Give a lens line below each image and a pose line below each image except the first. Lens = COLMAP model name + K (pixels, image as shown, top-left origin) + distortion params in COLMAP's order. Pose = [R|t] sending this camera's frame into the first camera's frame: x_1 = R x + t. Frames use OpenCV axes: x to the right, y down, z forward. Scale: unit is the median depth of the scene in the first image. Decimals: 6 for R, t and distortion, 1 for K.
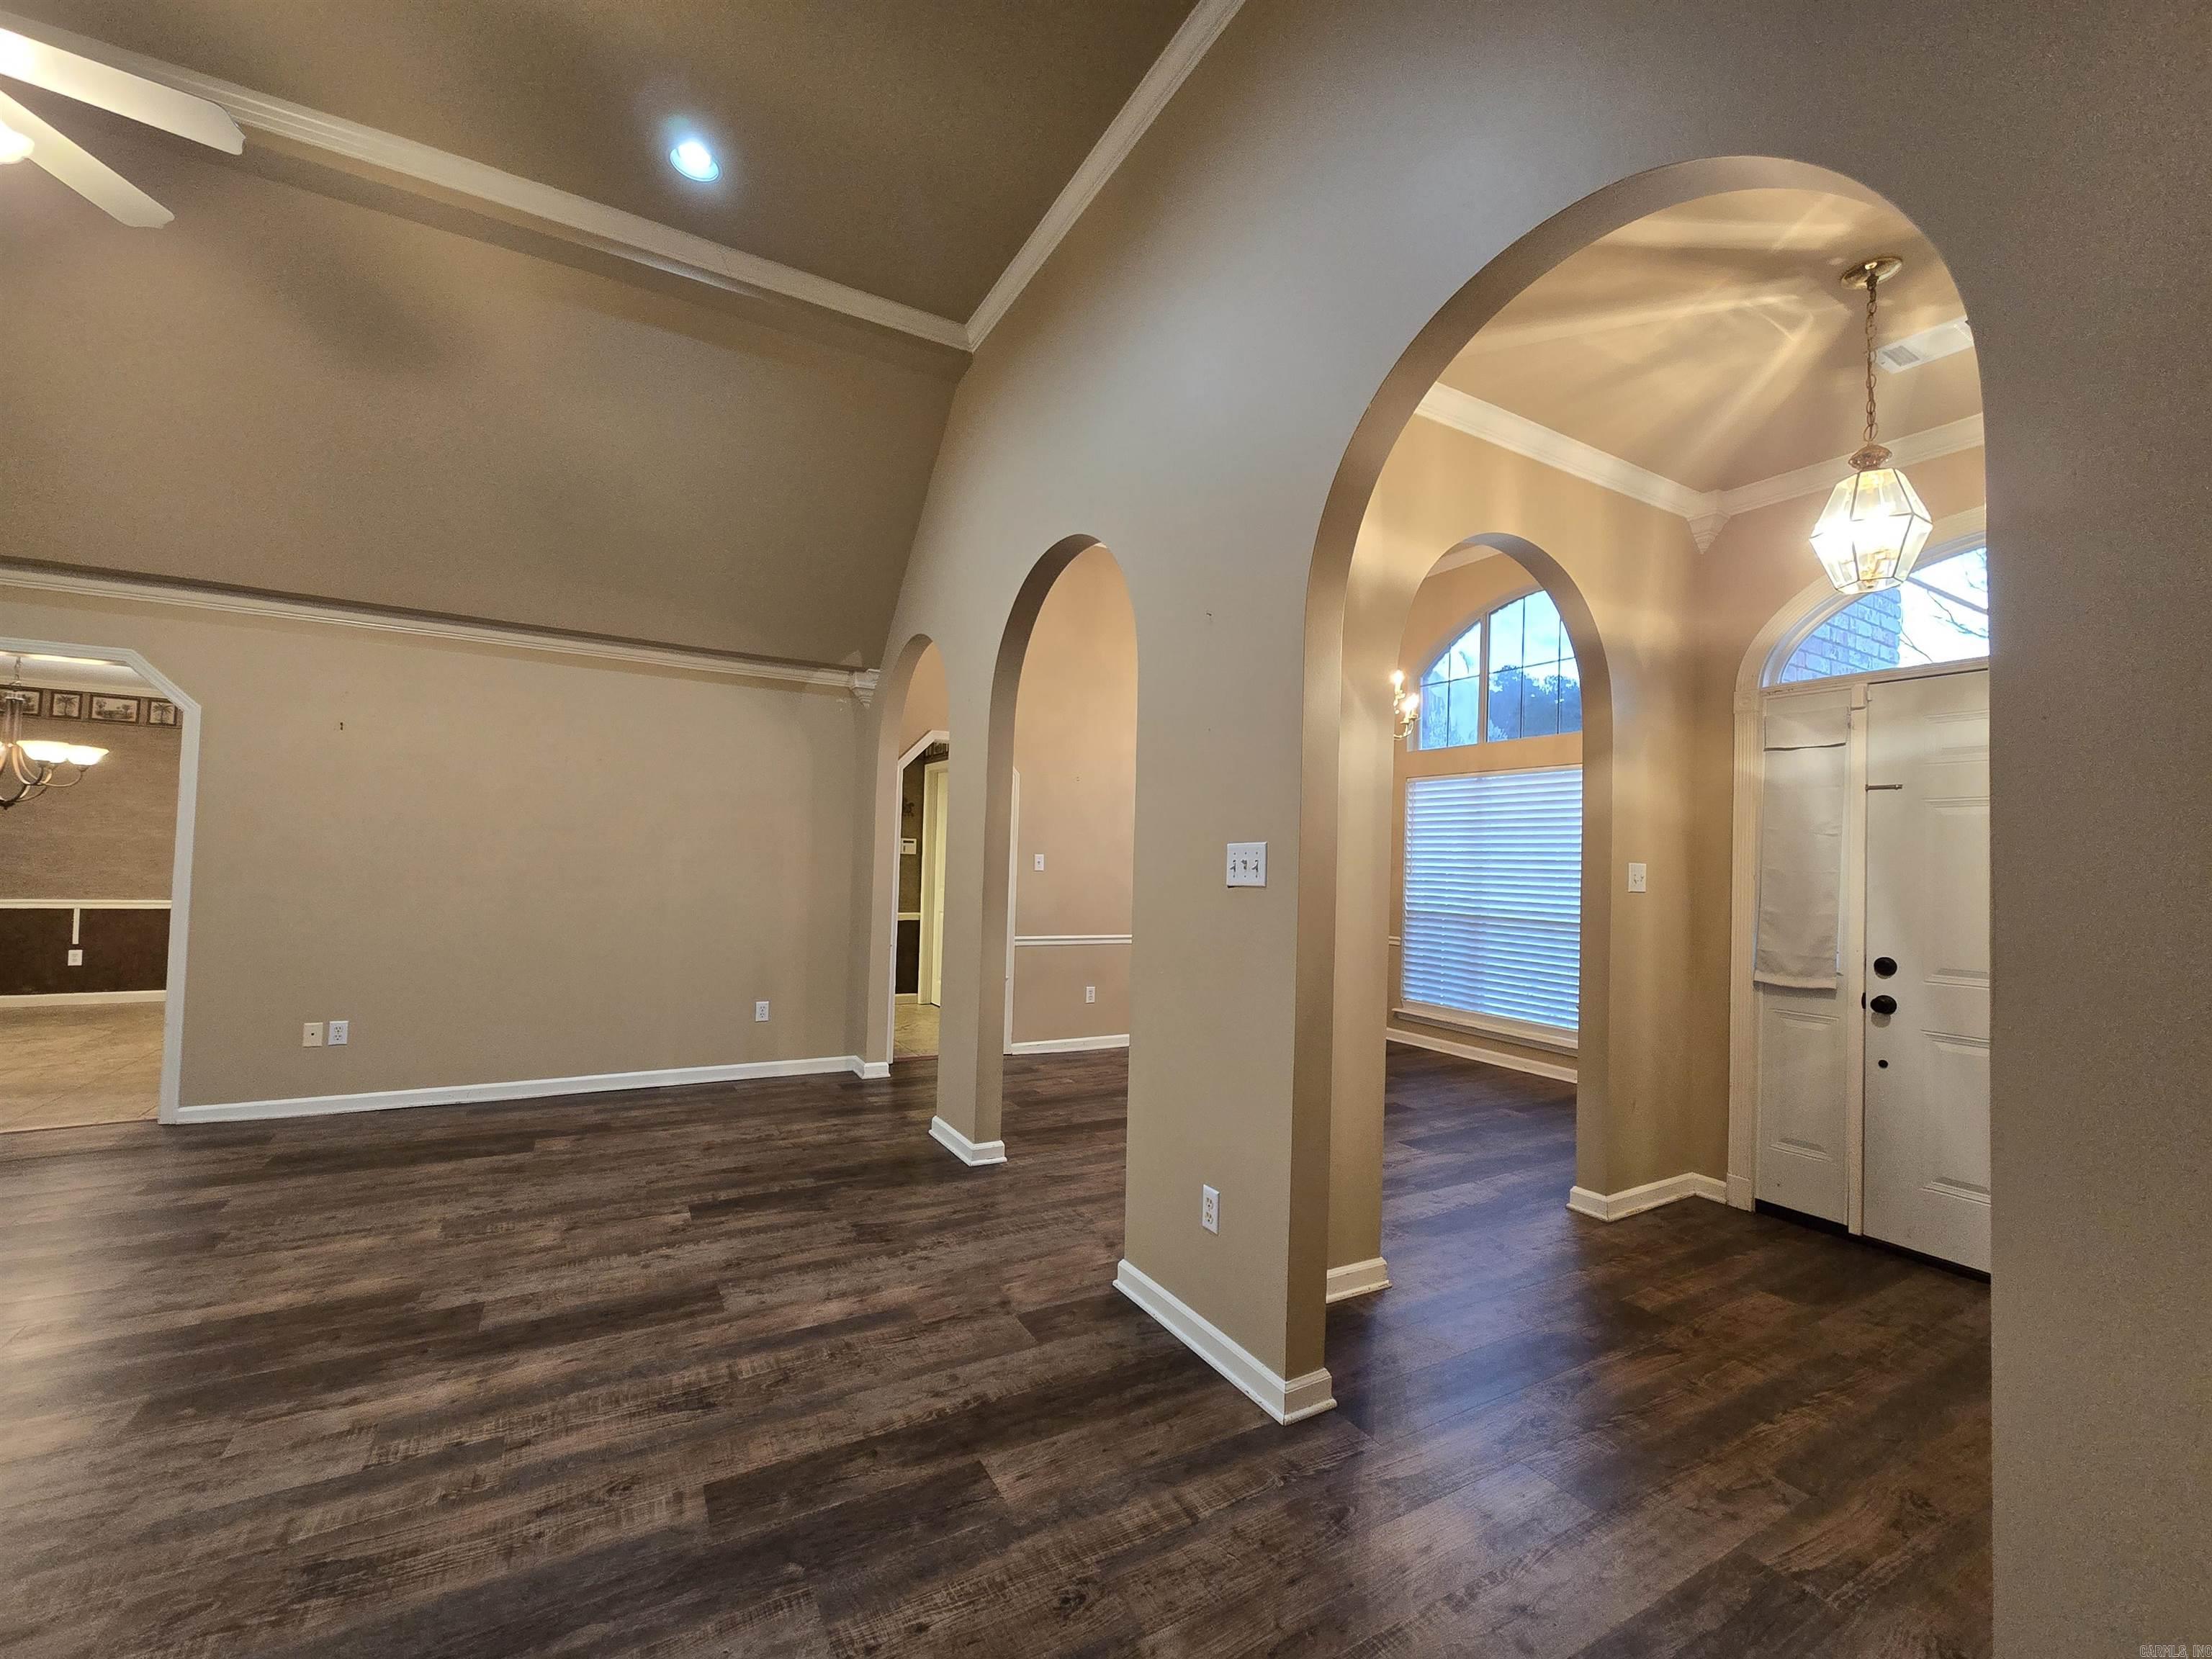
lens RADIAL K [[908.1, 0, 1109.8], [0, 908.1, 835.3], [0, 0, 1]] dist [-0.004472, 0.002278]
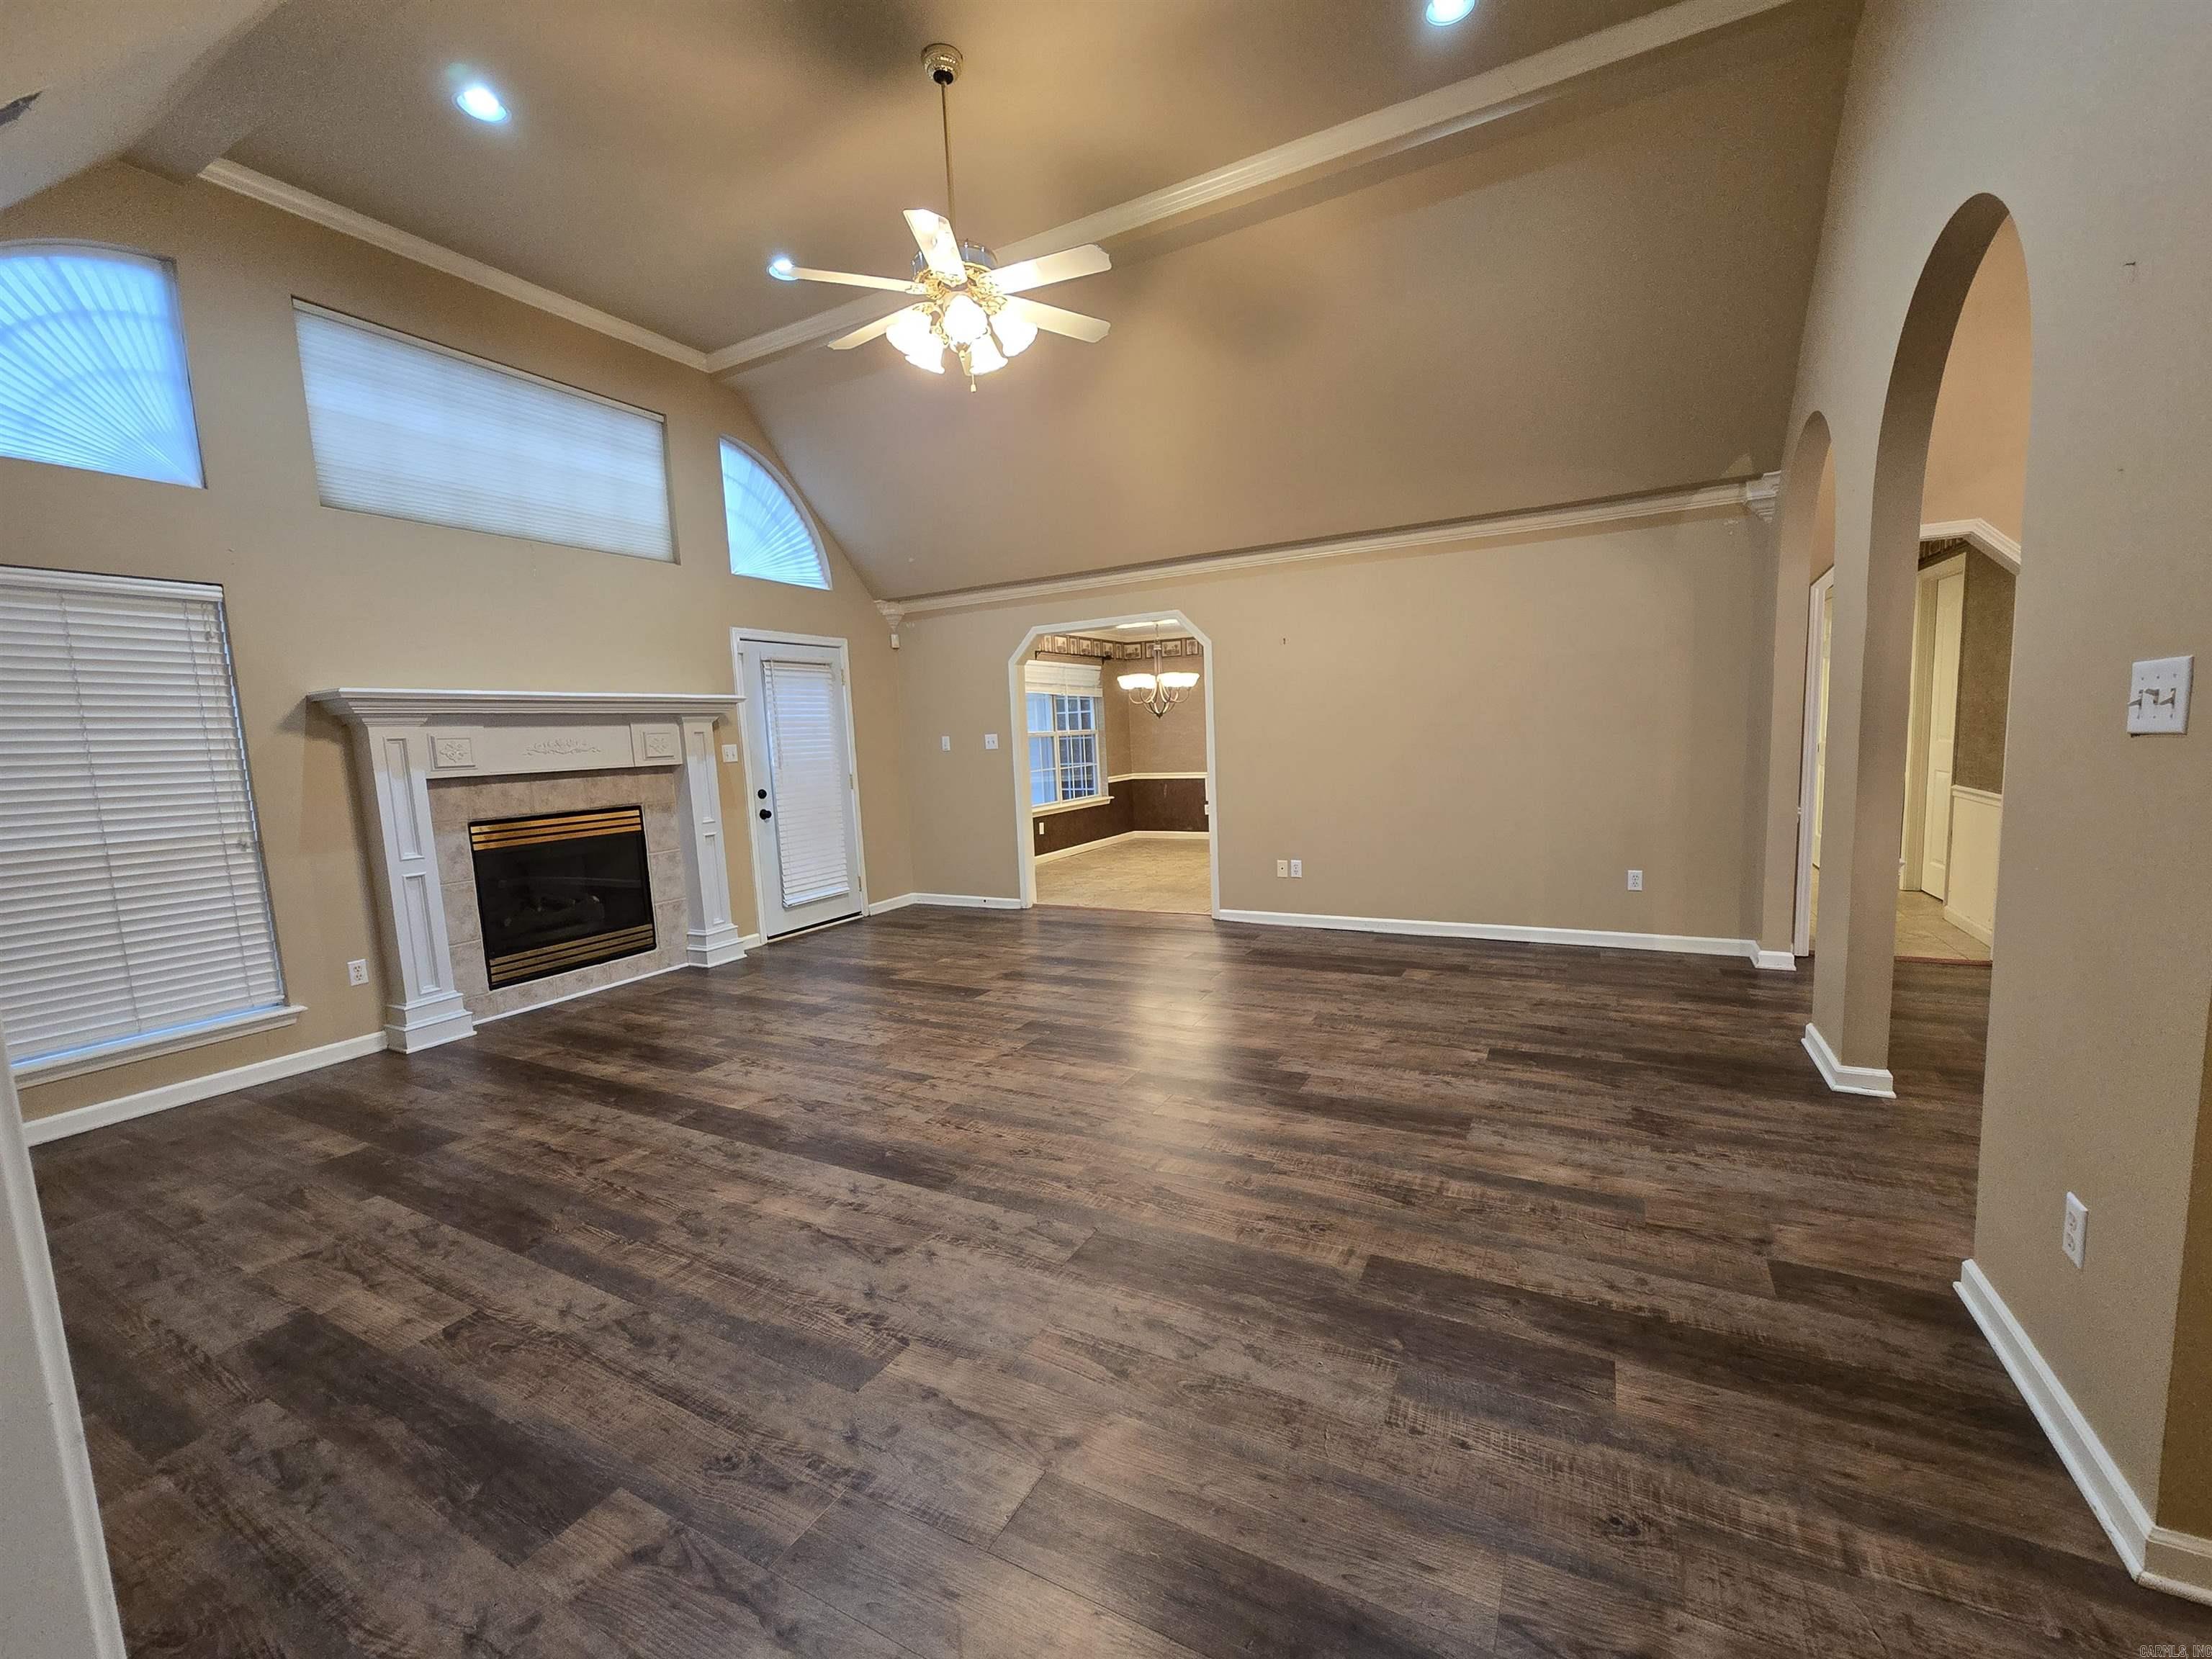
lens RADIAL K [[908.1, 0, 1111.1], [0, 908.1, 839.7], [0, 0, 1]] dist [-0.004472, 0.002278]
pose [[0.527203, 0.047578, -0.848406, 0.269395], [0.086536, 0.990234, 0.109306, 0.001553], [0.845322, -0.131044, 0.517937, 0.104921]]
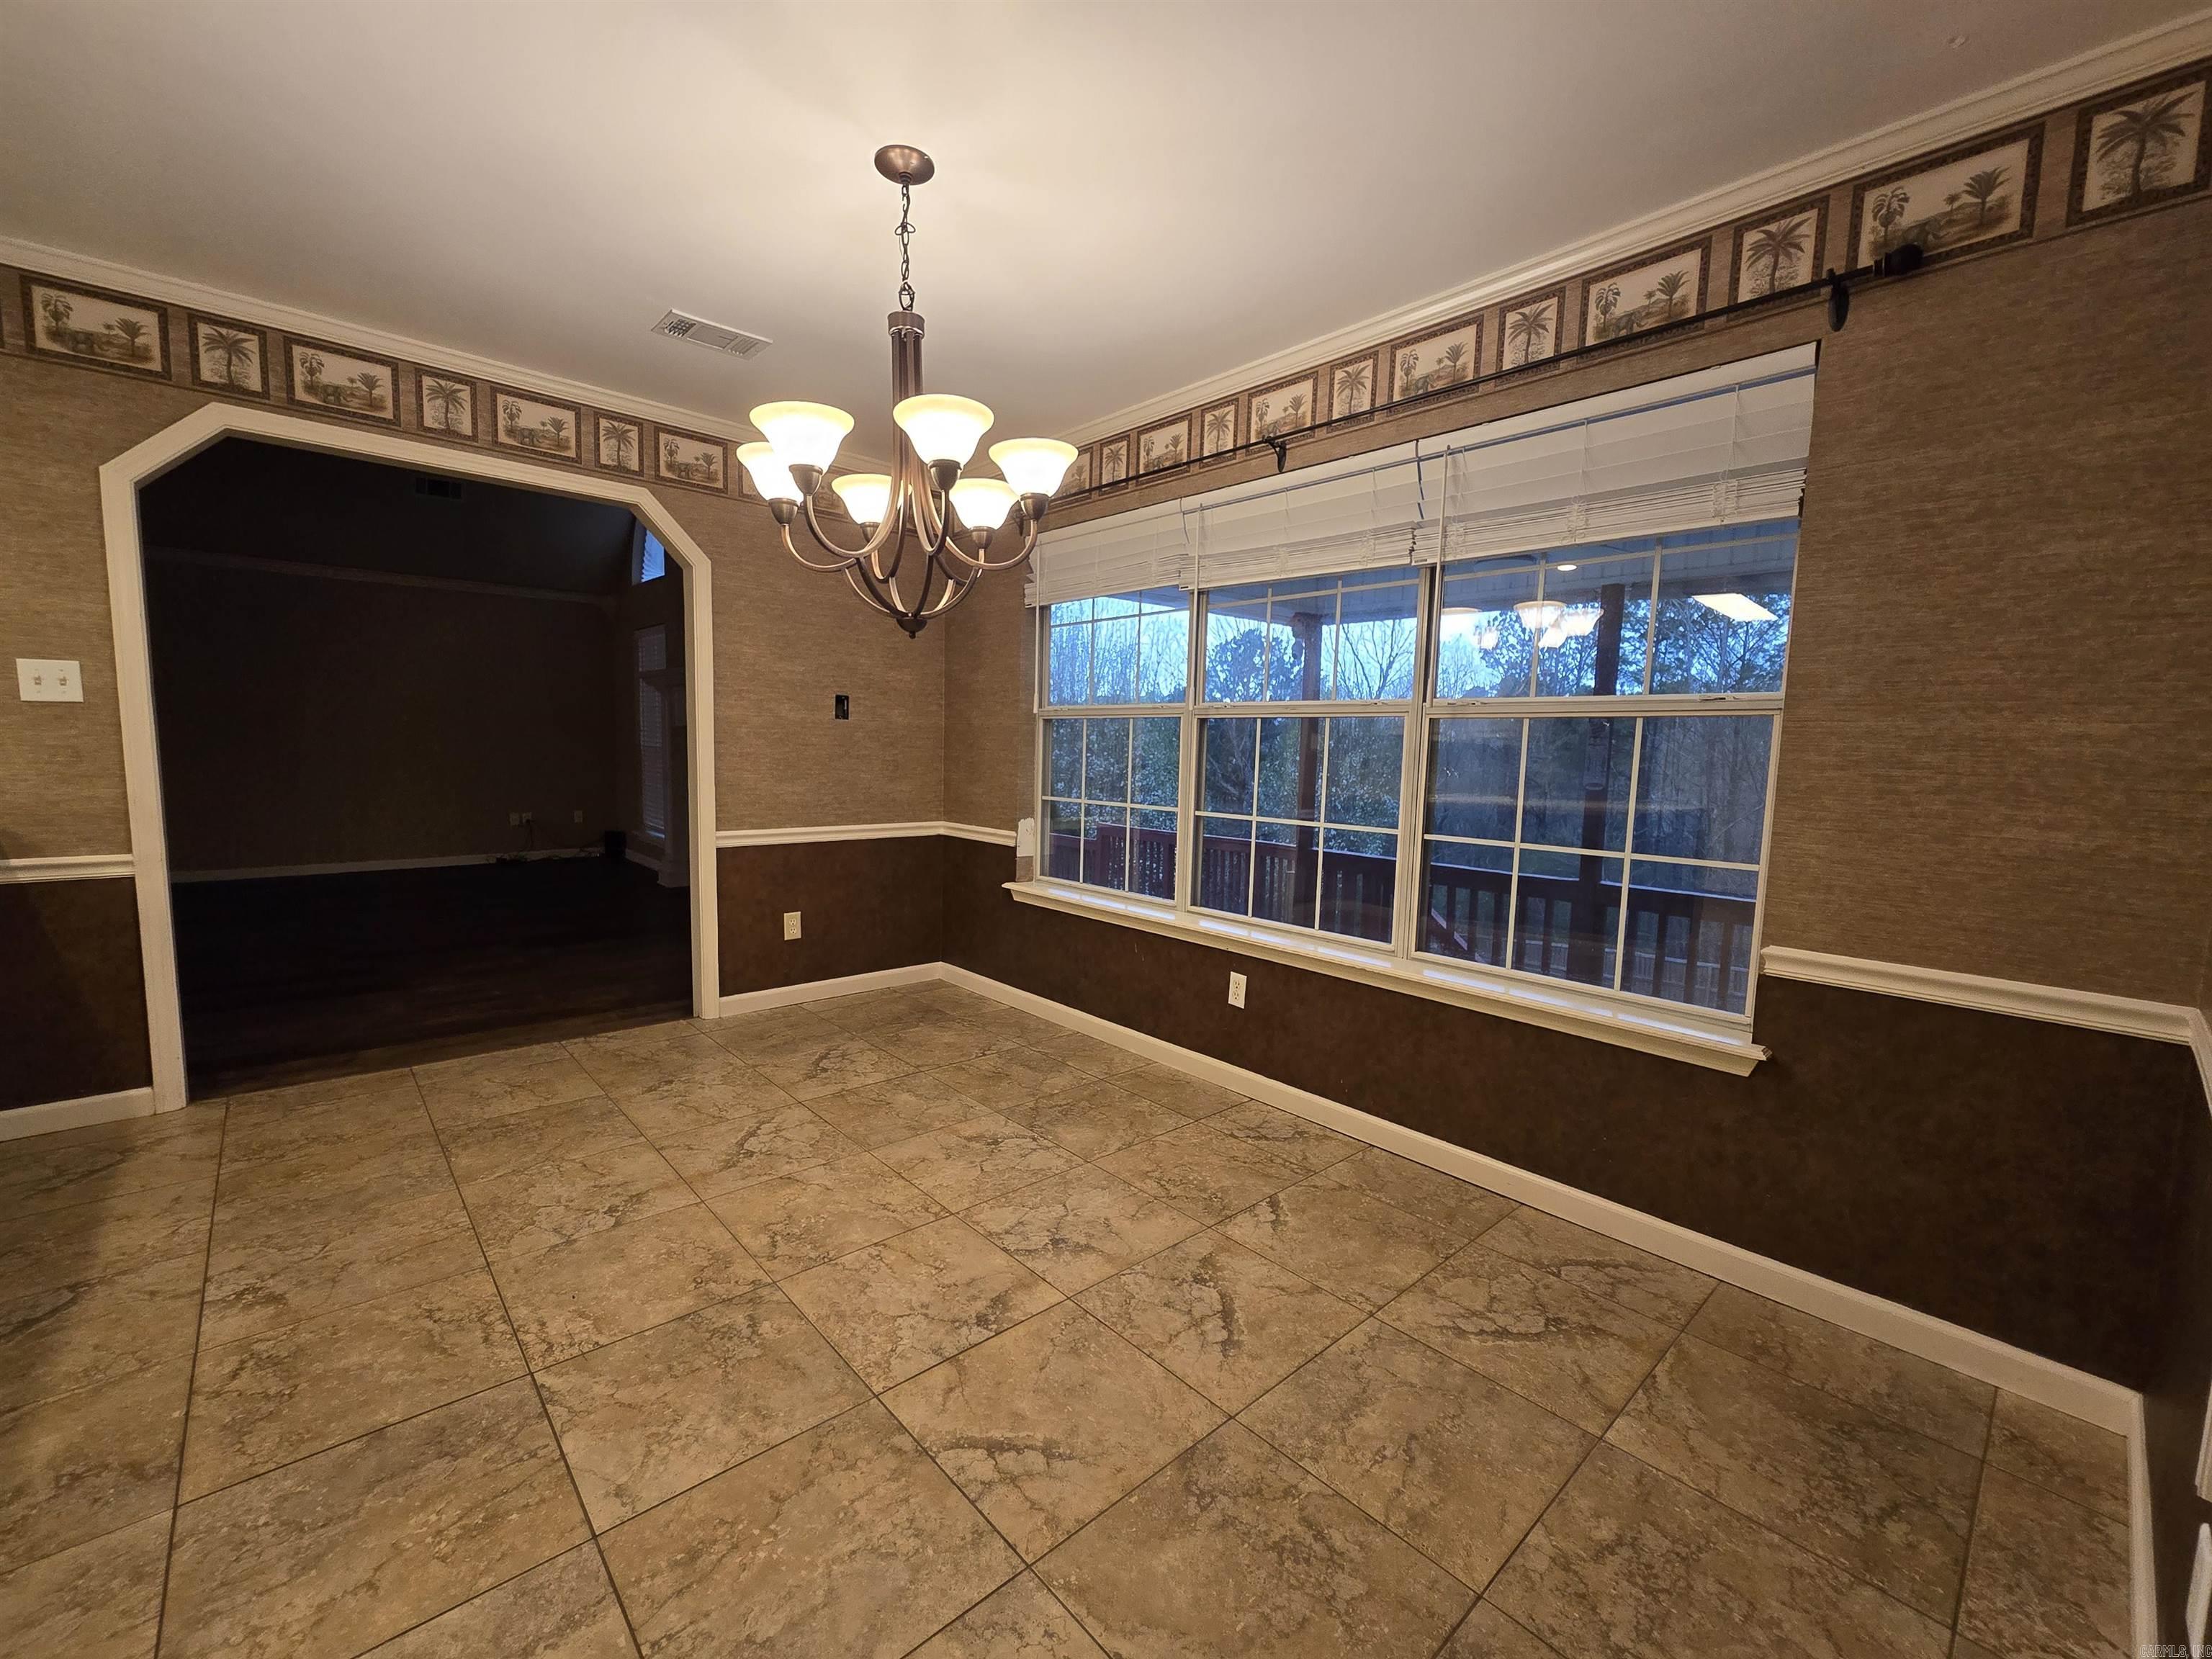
lens RADIAL K [[908.1, 0, 1110.2], [0, 908.1, 838.1], [0, 0, 1]] dist [-0.004472, 0.002278]
pose [[-0.975018, -0.027043, -0.220475, -2.477594], [-0.043786, 0.996486, 0.071408, 0.047203], [0.217769, 0.079277, -0.972775, 2.851511]]
